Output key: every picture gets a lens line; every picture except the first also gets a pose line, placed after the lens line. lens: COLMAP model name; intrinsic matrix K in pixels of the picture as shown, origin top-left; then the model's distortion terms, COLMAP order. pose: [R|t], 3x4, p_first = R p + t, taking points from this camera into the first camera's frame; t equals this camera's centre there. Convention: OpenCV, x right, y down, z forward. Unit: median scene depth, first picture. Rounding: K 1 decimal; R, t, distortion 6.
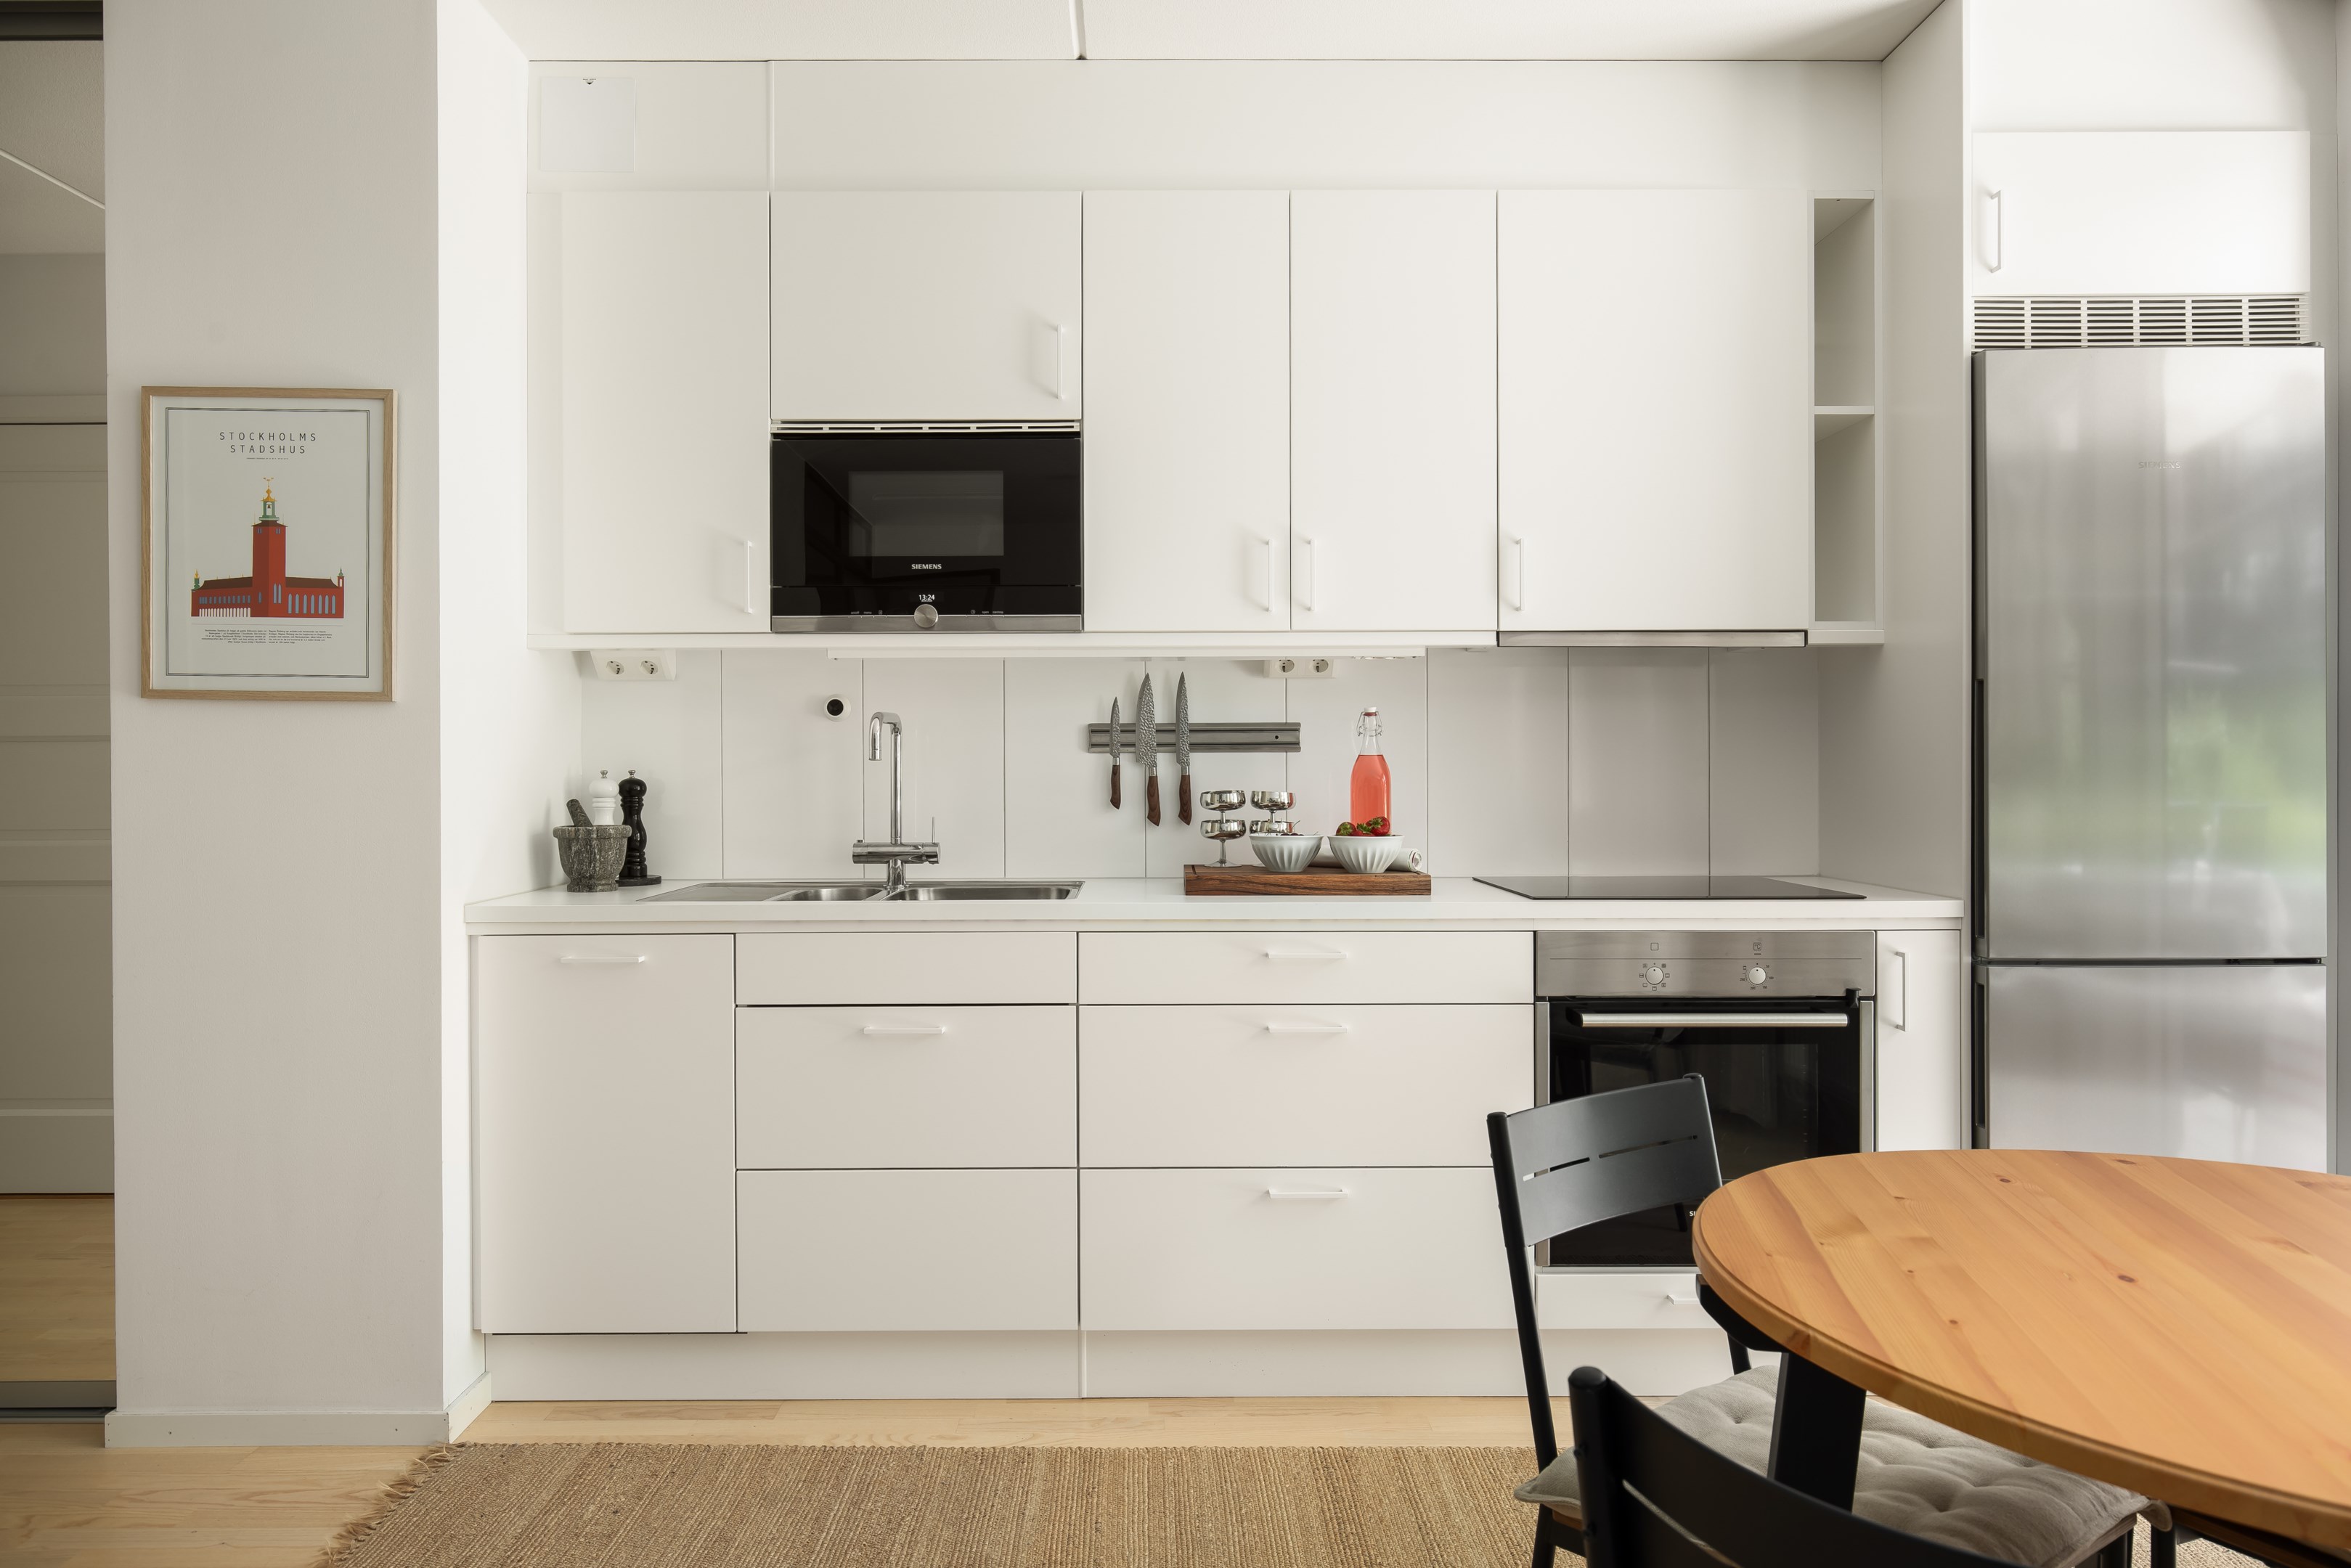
lens RADIAL K [[1551.8, 0, 1175.5], [0, 1551.8, 784.0], [0, 0, 1]] dist [-0.001191, -0.000509]
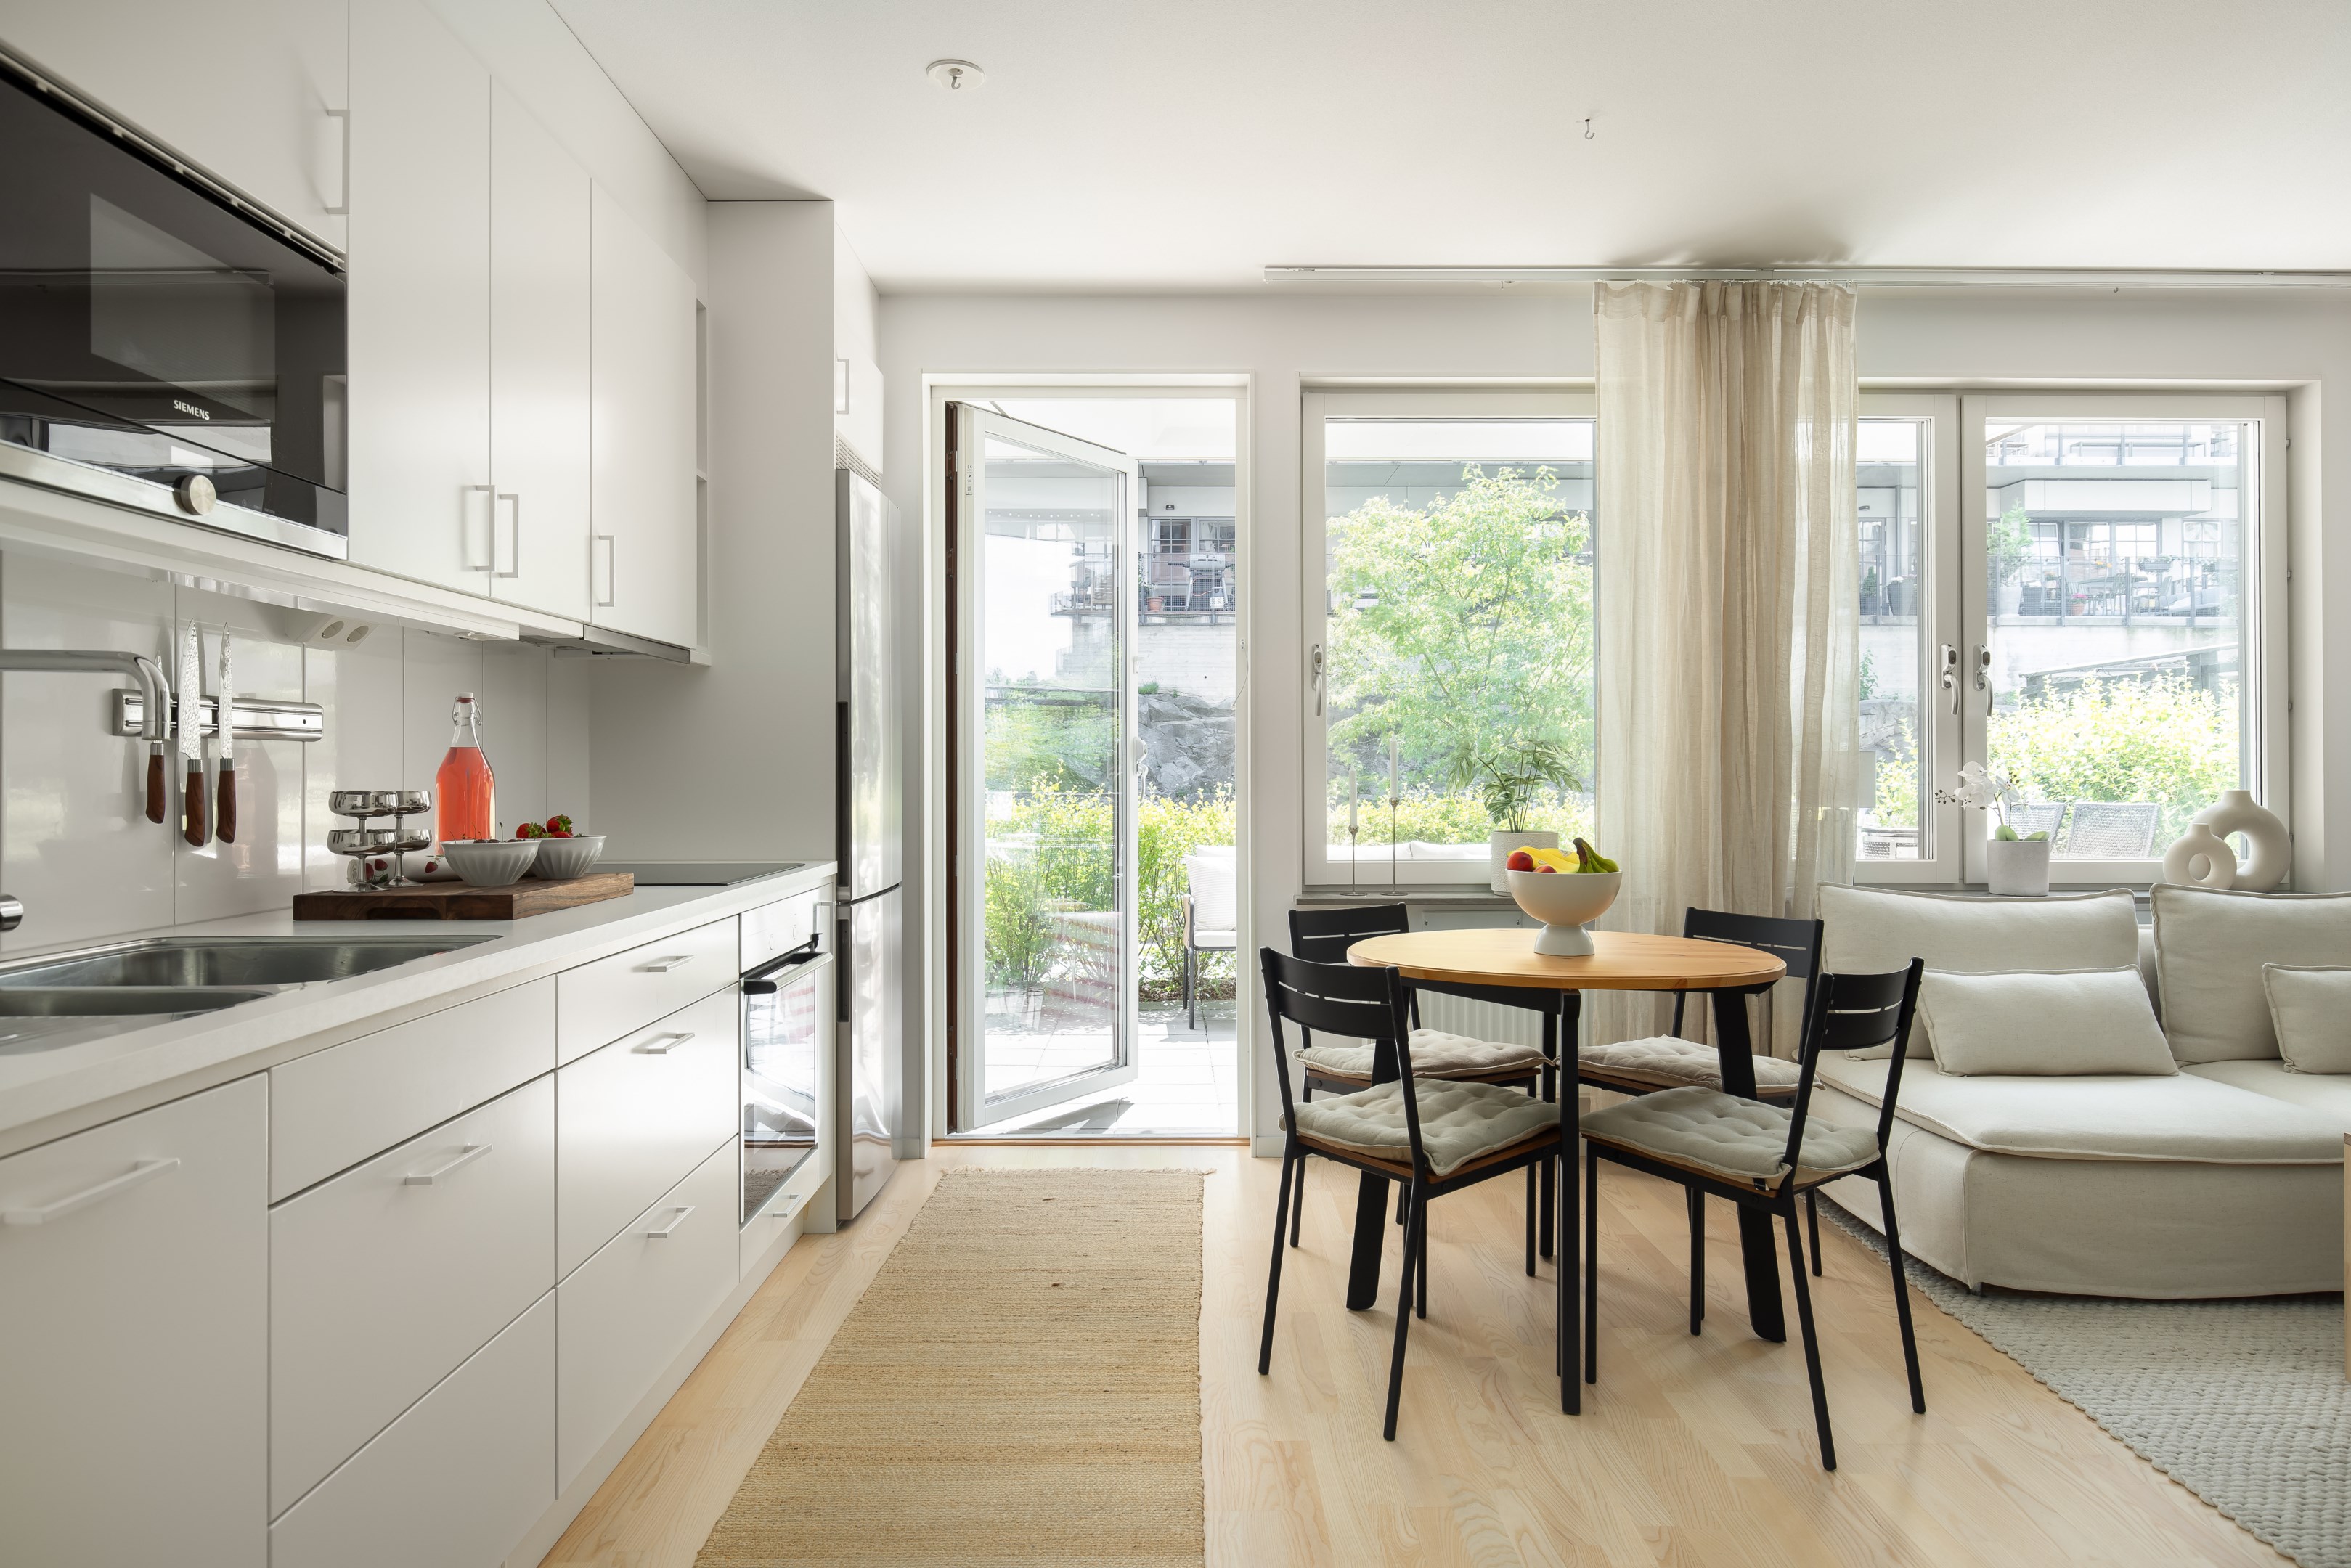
lens RADIAL K [[1426.4, 0, 1175.0], [0, 1426.4, 758.0], [0, 0, 1]] dist [-0.002138, 0.000945]
pose [[0.008477, 0.012496, 0.999886, -0.685073], [0.012981, 0.999836, -0.012606, 0.001969], [-0.999880, 0.013087, 0.008313, 0.618653]]
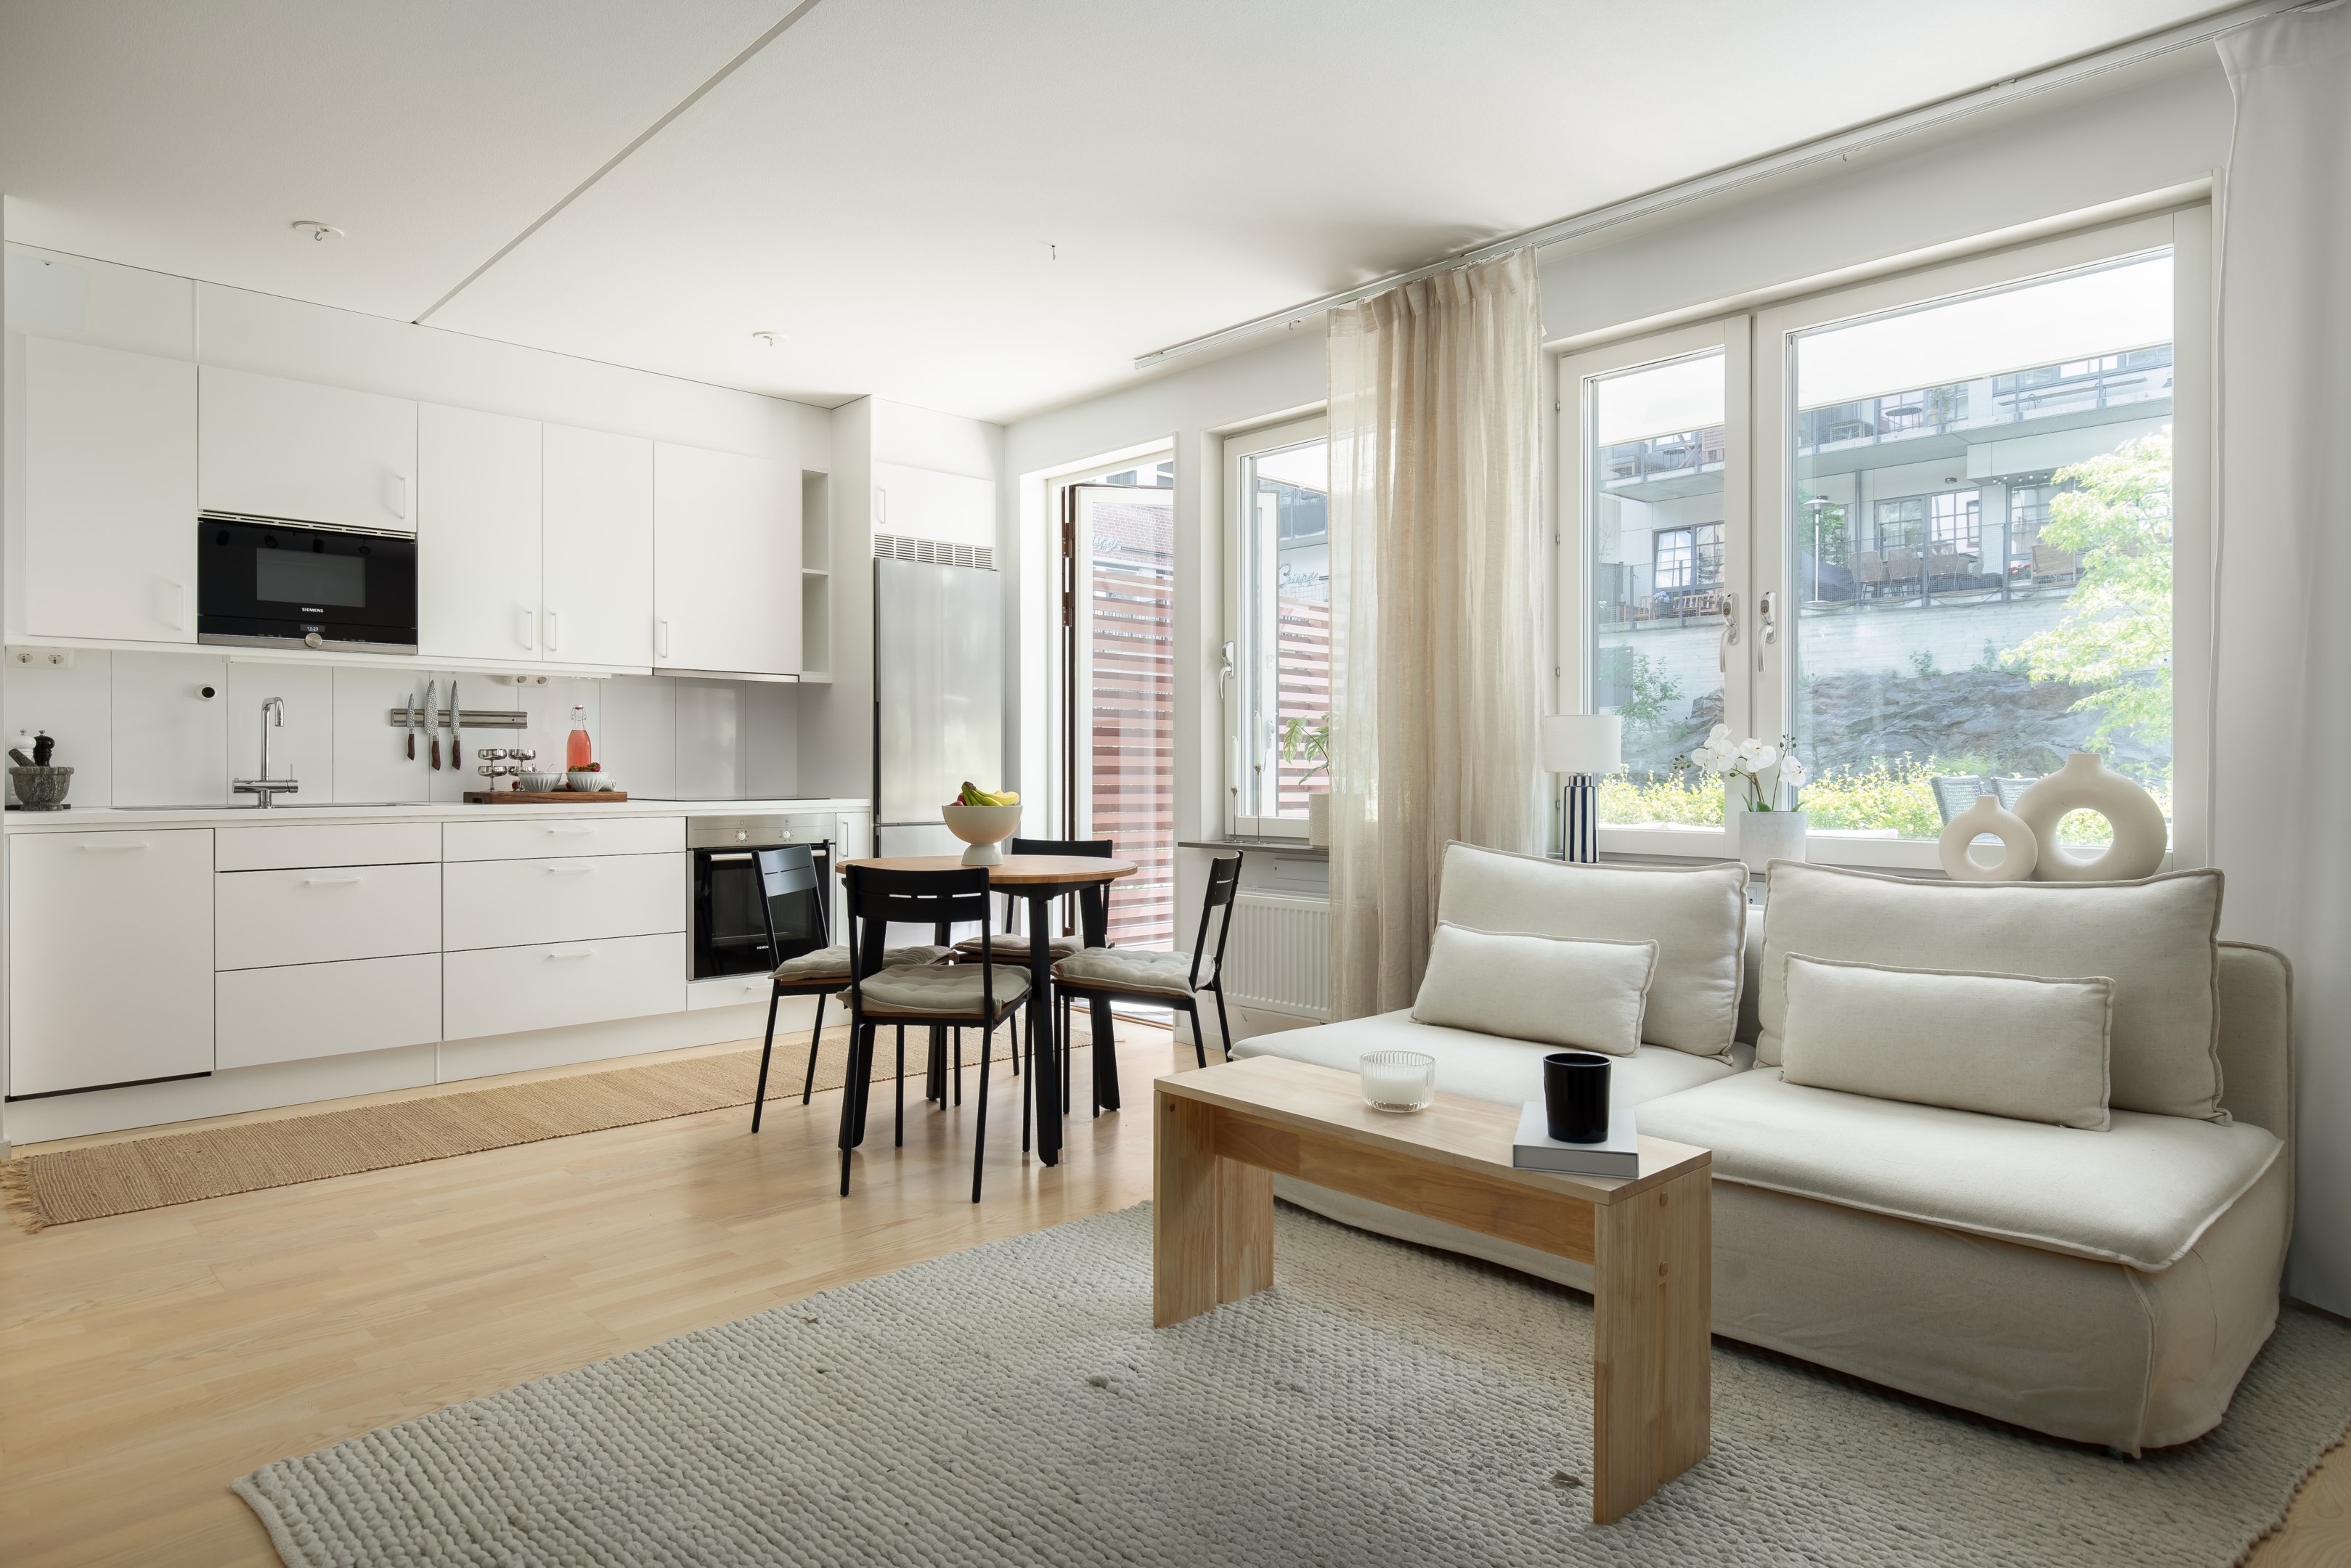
lens RADIAL K [[1363.4, 0, 1158.5], [0, 1363.4, 759.2], [0, 0, 1]] dist [0.001056, -0.000002]
pose [[0.738343, 0.008100, 0.674377, -0.471365], [0.004634, 0.999843, -0.017082, 0.047511], [-0.674409, 0.015737, 0.738190, -0.676656]]
